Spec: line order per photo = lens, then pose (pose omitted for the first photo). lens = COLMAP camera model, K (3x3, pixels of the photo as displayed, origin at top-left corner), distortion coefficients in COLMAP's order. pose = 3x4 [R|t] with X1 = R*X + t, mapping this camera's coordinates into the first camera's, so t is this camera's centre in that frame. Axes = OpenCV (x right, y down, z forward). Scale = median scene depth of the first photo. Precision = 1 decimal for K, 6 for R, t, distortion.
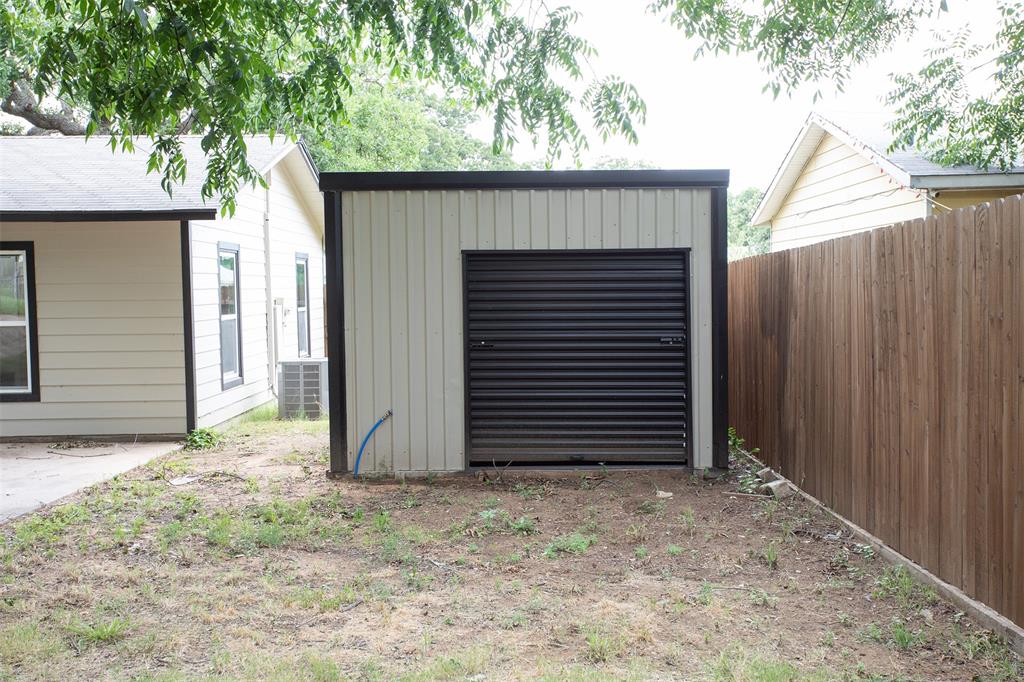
lens RADIAL K [[1098.6, 0, 512.2], [0, 1098.6, 353.0], [0, 0, 1]] dist [0.052052, 0.004223]
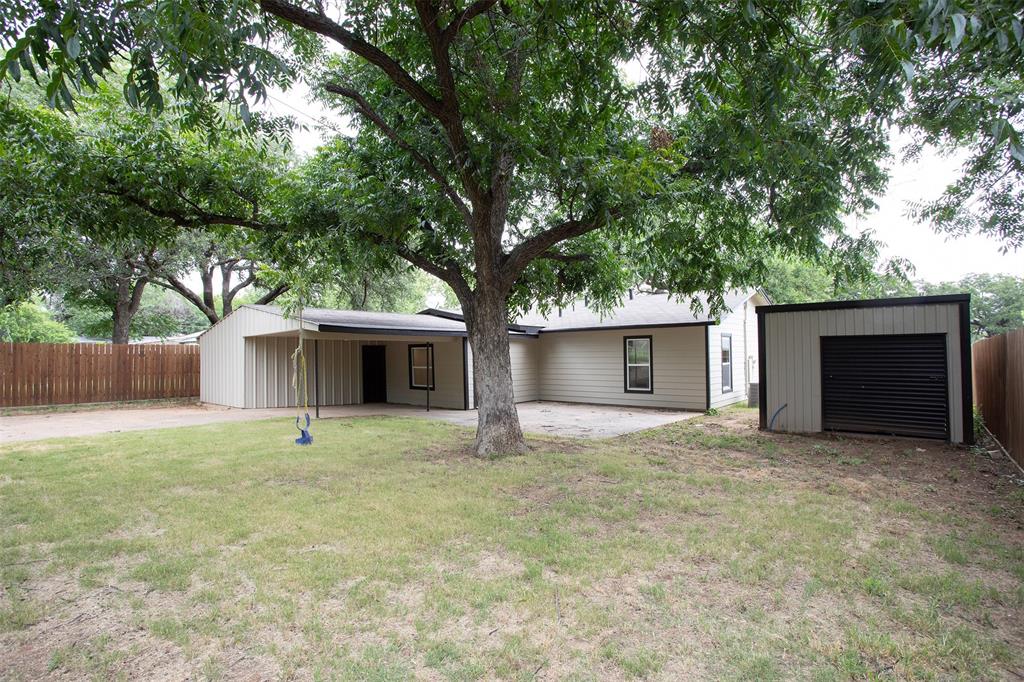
lens RADIAL K [[496.1, 0, 514.5], [0, 496.1, 346.0], [0, 0, 1]] dist [-0.076212, 0.033753]
pose [[0.769299, -0.007497, -0.638845, 0.109159], [-0.034671, 0.997968, -0.053462, 0.004102], [0.637947, 0.063278, 0.767476, -0.191015]]
